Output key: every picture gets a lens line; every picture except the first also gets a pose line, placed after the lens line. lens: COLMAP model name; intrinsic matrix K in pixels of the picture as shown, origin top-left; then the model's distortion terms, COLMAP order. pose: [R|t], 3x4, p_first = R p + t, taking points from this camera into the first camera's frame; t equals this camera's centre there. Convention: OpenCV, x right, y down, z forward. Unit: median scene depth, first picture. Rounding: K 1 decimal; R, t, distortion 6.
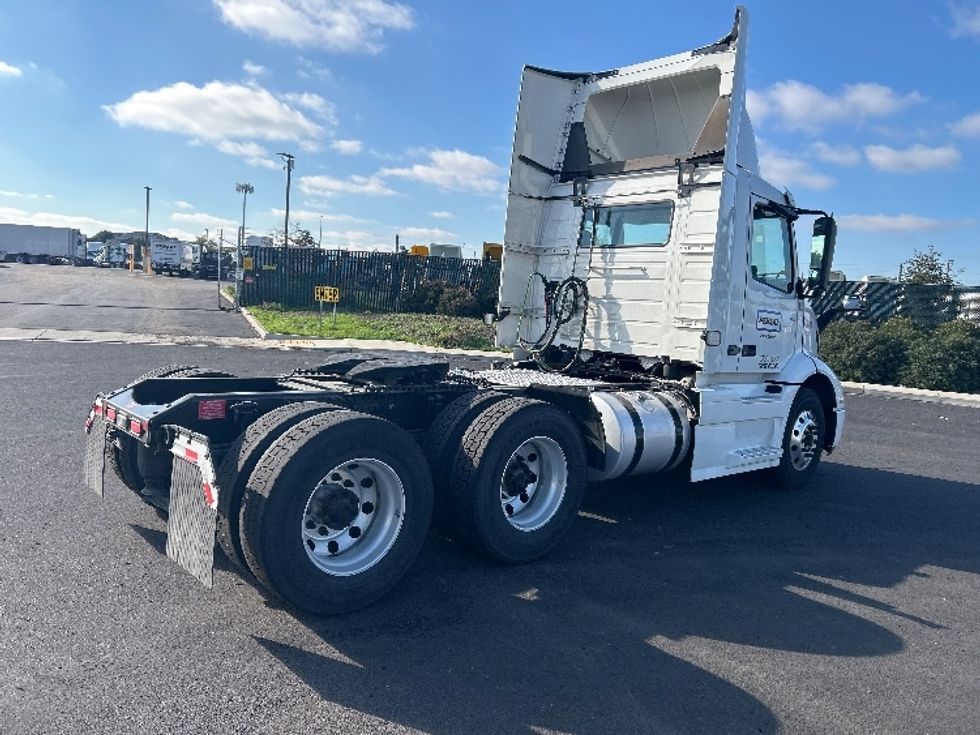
lens RADIAL K [[740.5, 0, 492.9], [0, 740.5, 363.1], [0, 0, 1]] dist [0.071276, -0.100240]
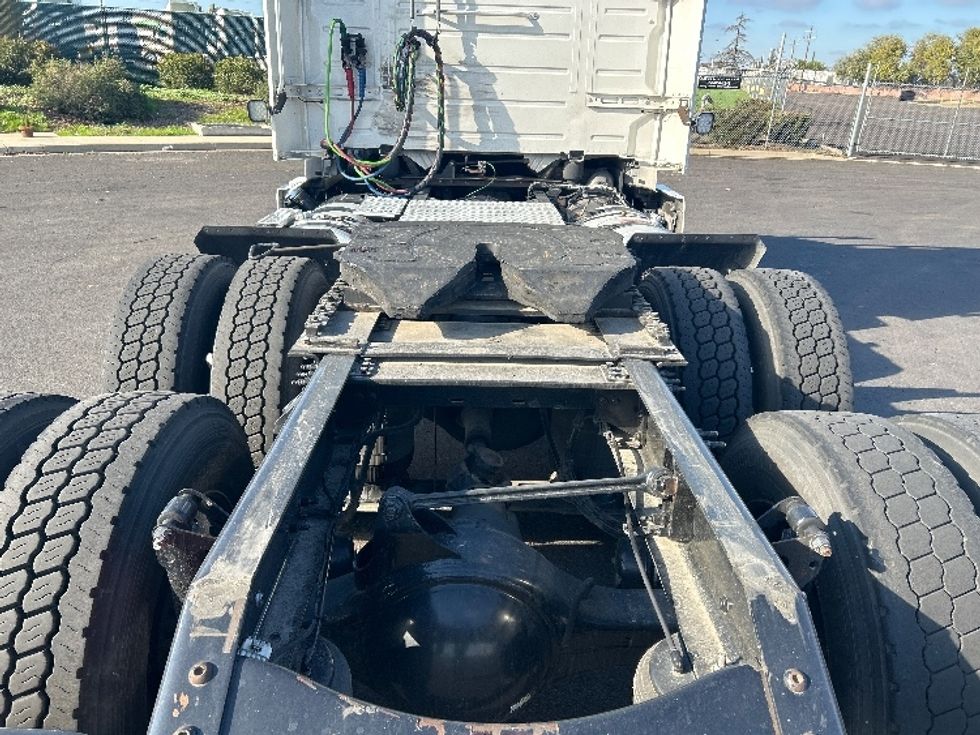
lens RADIAL K [[740.5, 0, 492.9], [0, 740.5, 363.1], [0, 0, 1]] dist [0.071276, -0.100240]
pose [[0.641859, -0.316311, 0.698545, -0.367823], [0.066986, 0.930606, 0.359841, -0.078262], [-0.763891, -0.184174, 0.618506, 0.533056]]
